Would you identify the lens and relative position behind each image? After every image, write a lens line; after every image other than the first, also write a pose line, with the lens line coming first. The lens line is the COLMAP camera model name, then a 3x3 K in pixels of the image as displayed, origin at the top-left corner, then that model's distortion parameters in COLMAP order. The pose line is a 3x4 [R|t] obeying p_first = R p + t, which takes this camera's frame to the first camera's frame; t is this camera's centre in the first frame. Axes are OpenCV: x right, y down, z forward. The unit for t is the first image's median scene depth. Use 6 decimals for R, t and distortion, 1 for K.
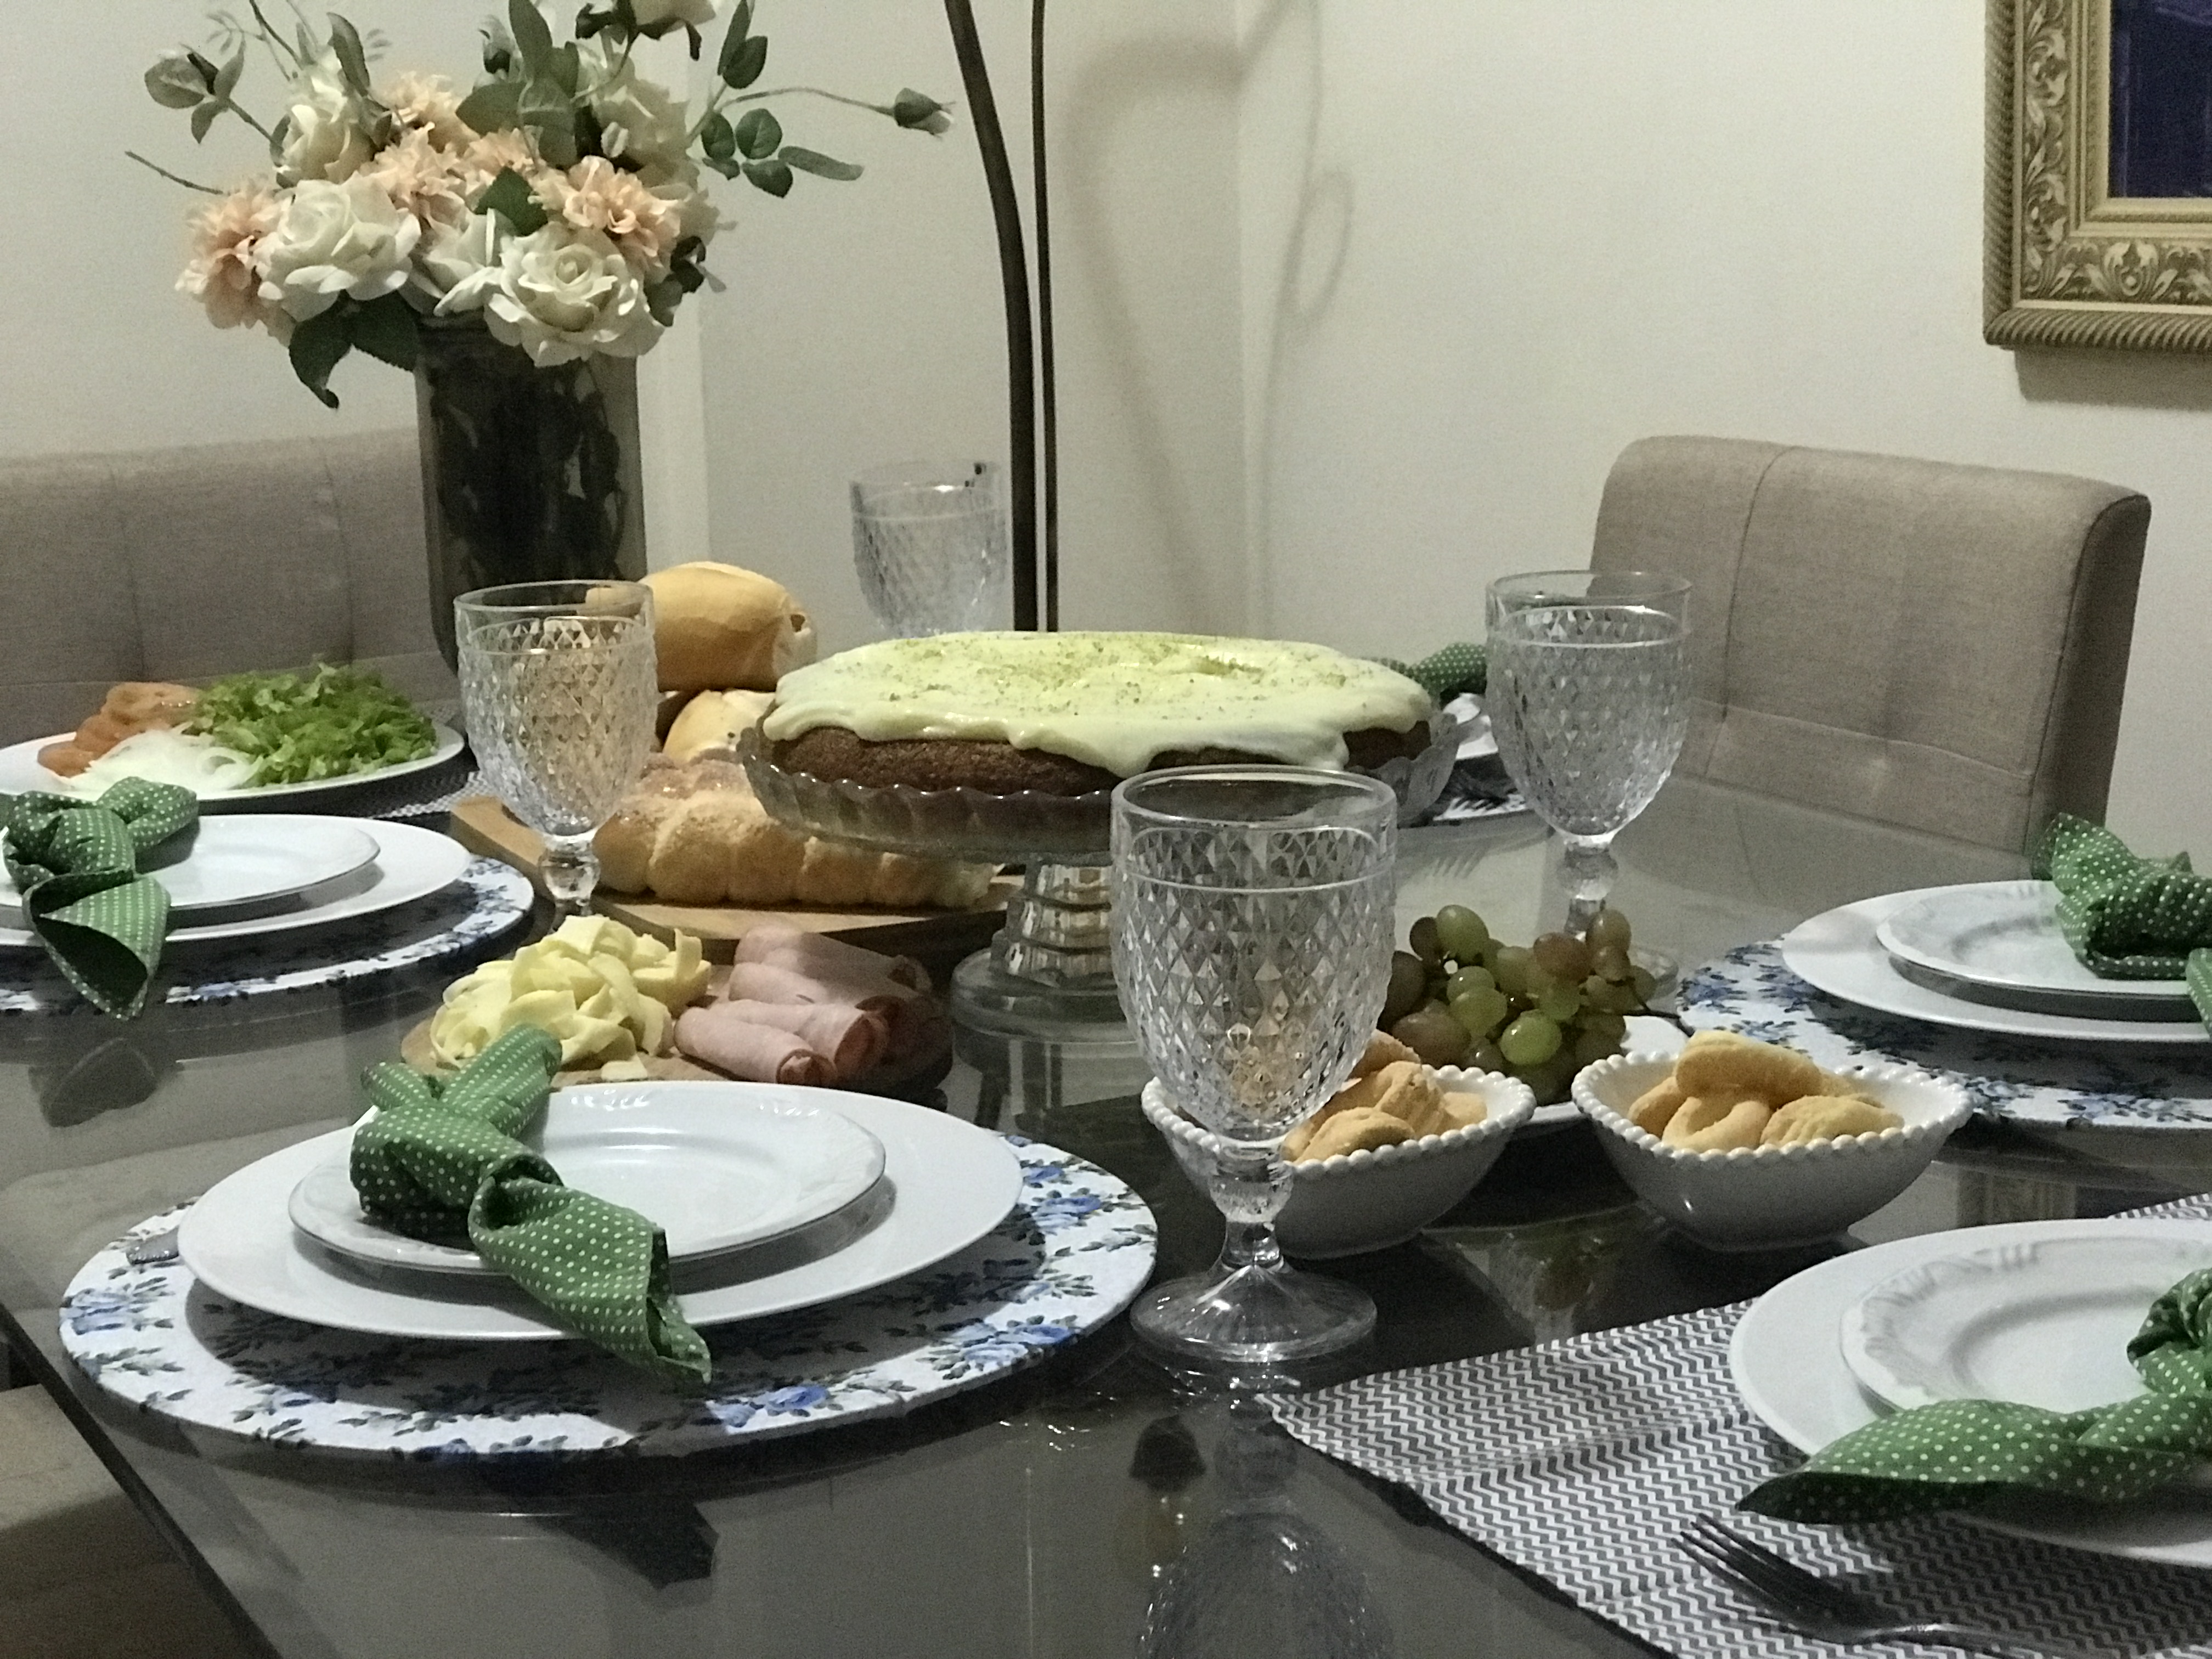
lens RADIAL K [[3743.3, 0, 1106.0], [0, 3743.3, 829.5], [0, 0, 1]] dist [-0.193791, 1.537608]
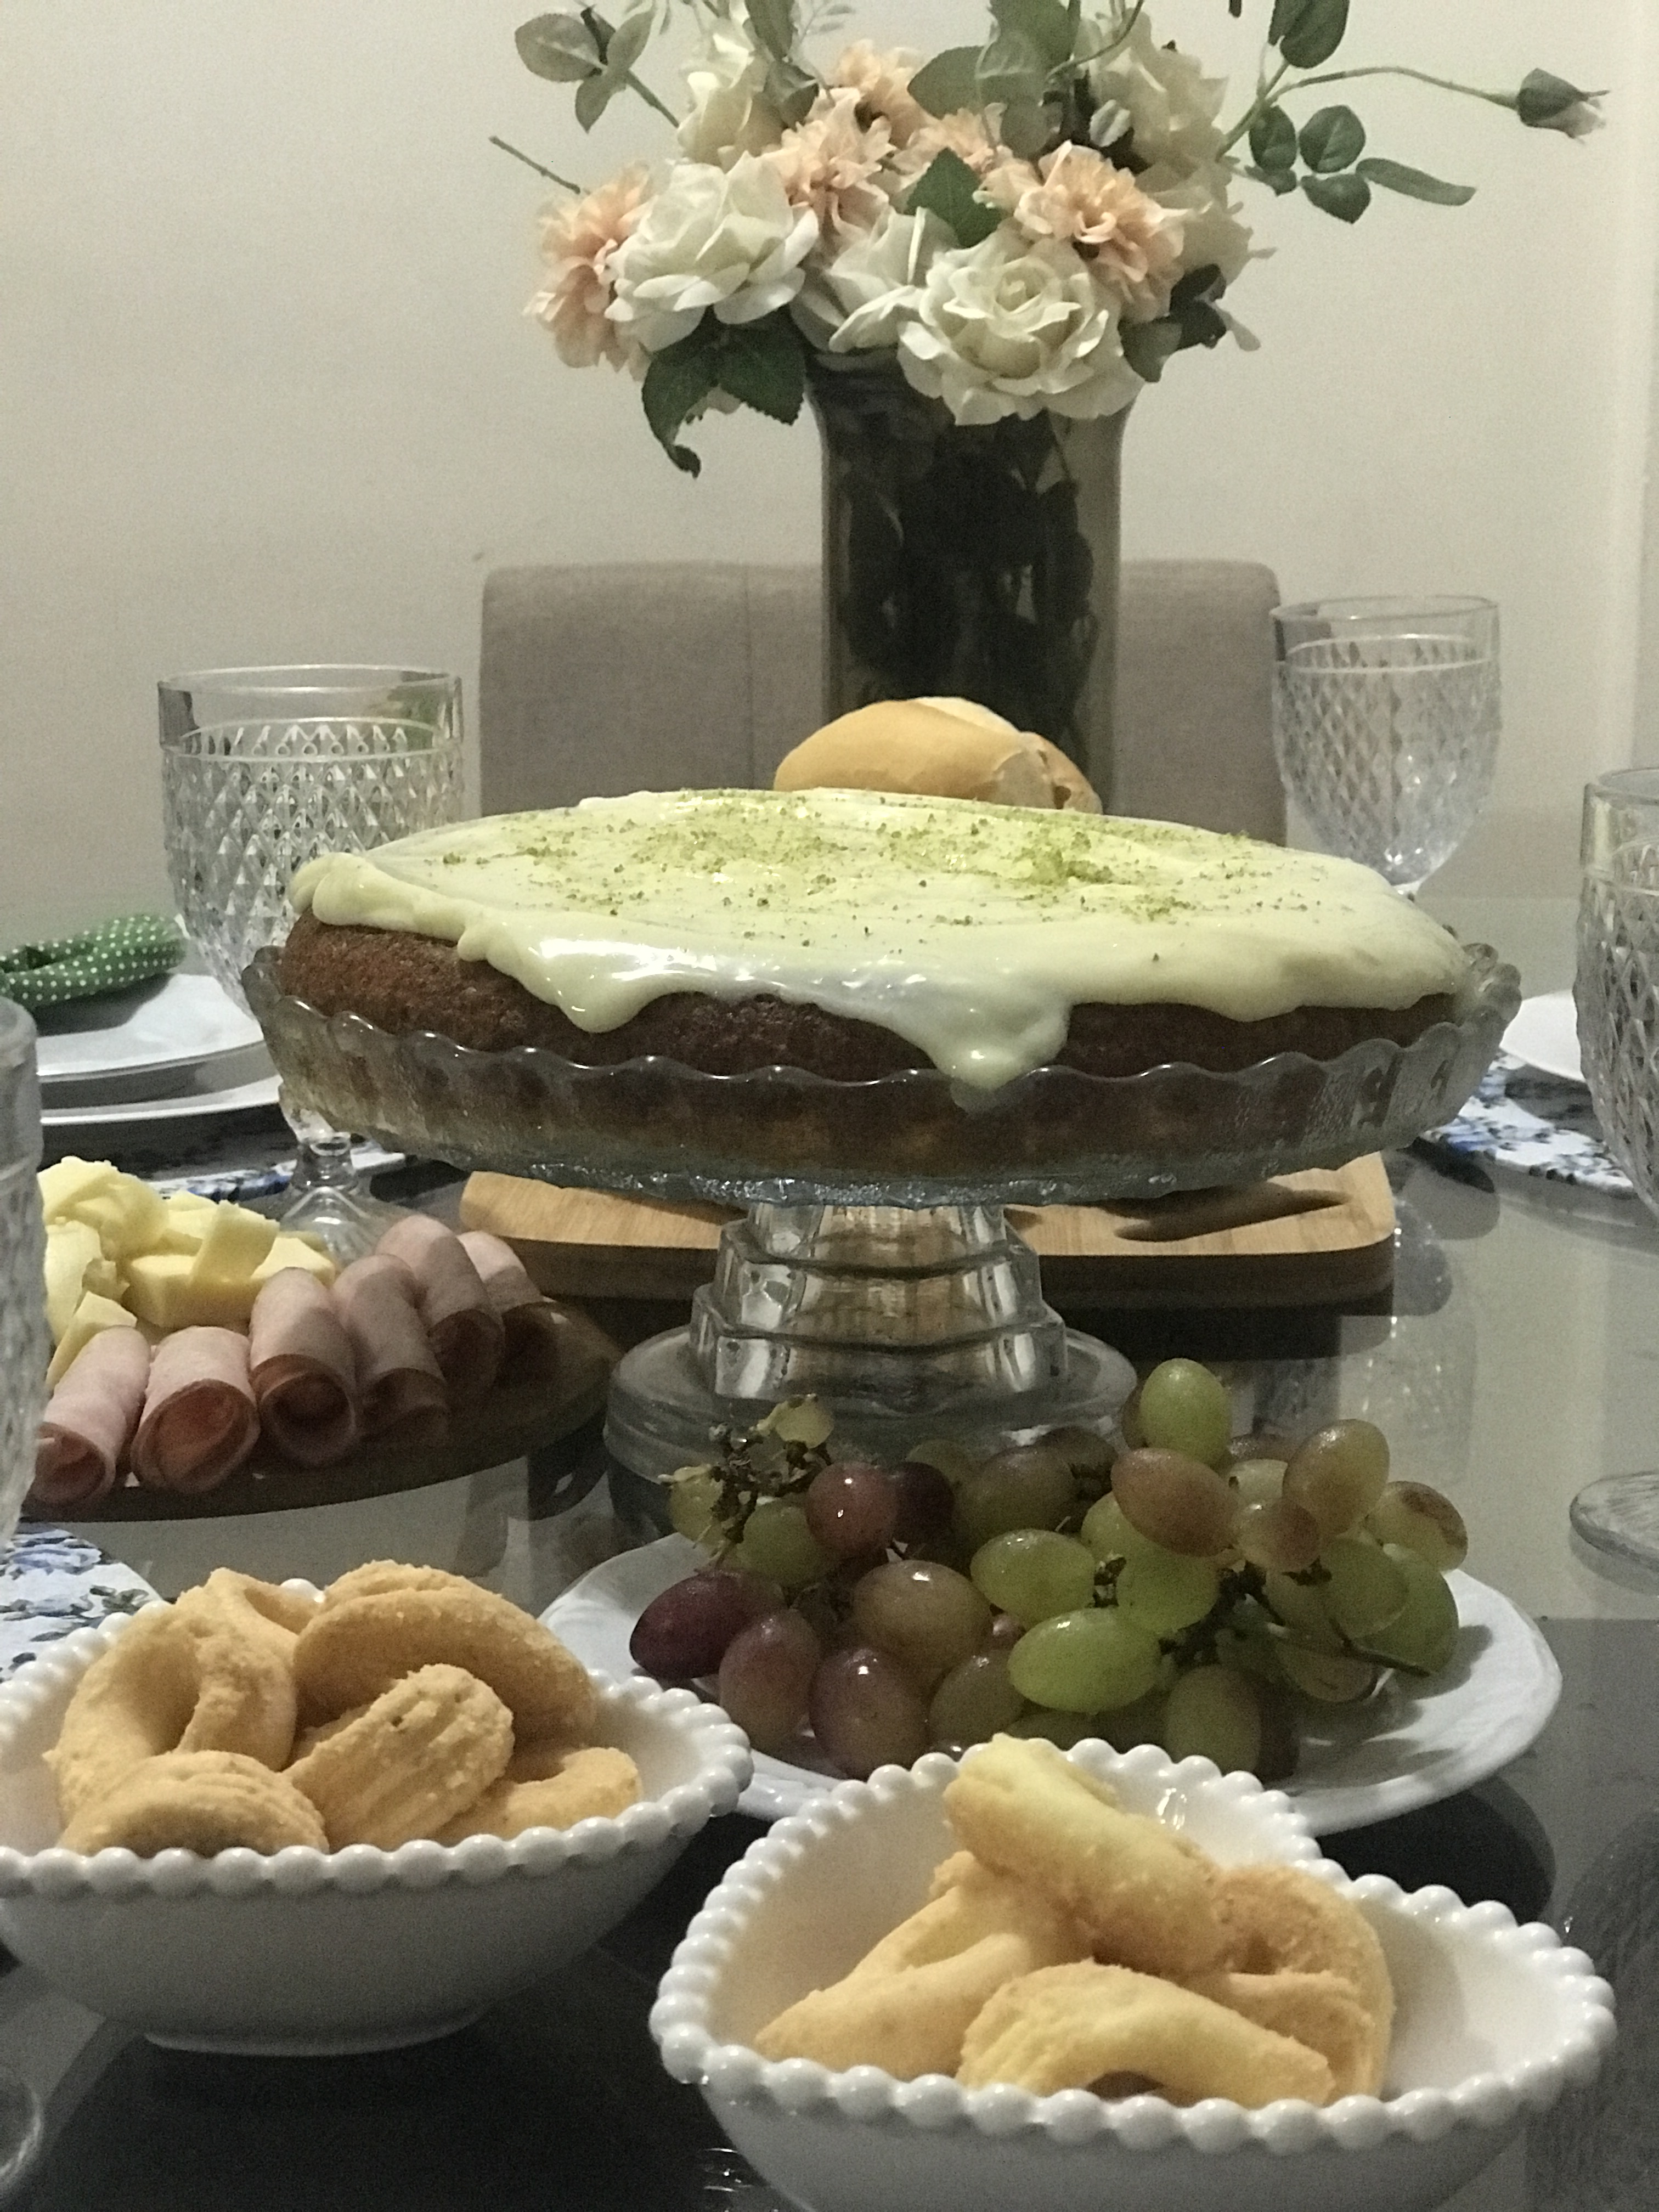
lens RADIAL K [[3743.3, 0, 829.5], [0, 3743.3, 1106.0], [0, 0, 1]] dist [-0.193791, 1.537608]
pose [[0.953576, 0.087511, -0.288158, 0.041418], [-0.086882, 0.996106, 0.014998, -0.001822], [0.288348, 0.010734, 0.957465, 0.299852]]
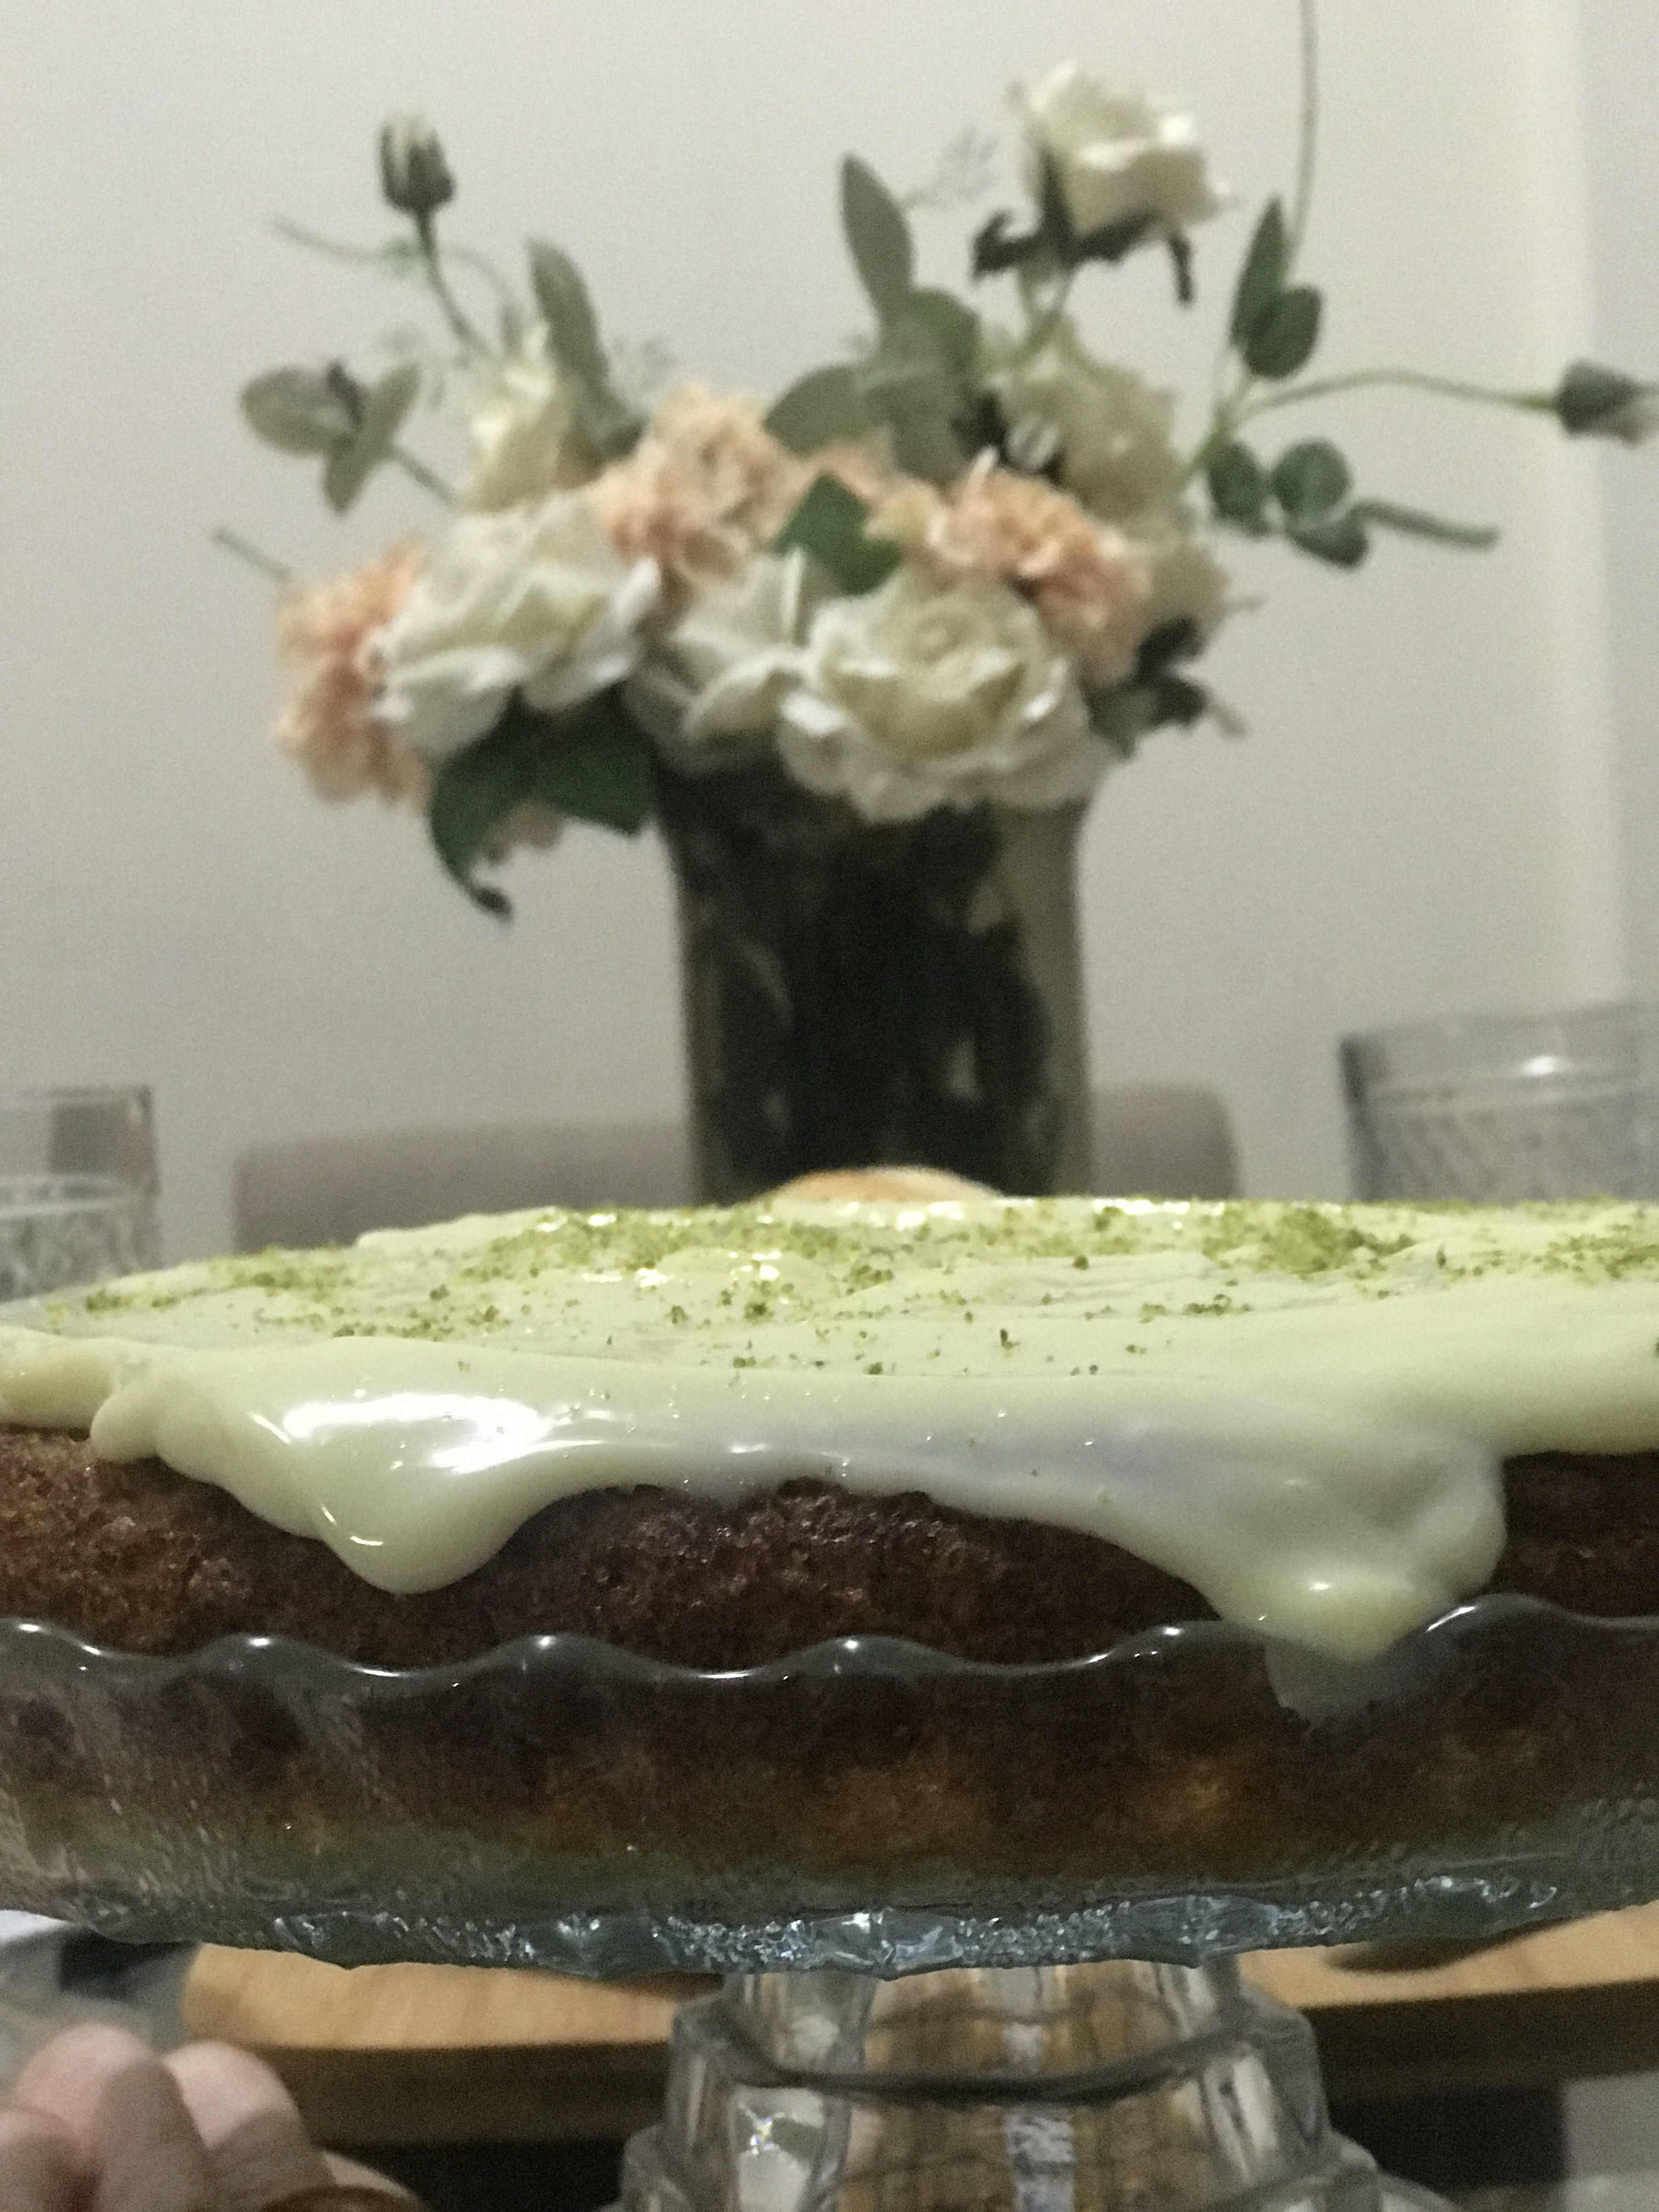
lens RADIAL K [[3743.3, 0, 829.5], [0, 3743.3, 1106.0], [0, 0, 1]] dist [-0.193791, 1.537608]
pose [[0.970263, -0.021376, -0.241108, -0.032580], [-0.021690, 0.984408, -0.174560, 0.005395], [0.241080, 0.174599, 0.954670, 0.498389]]
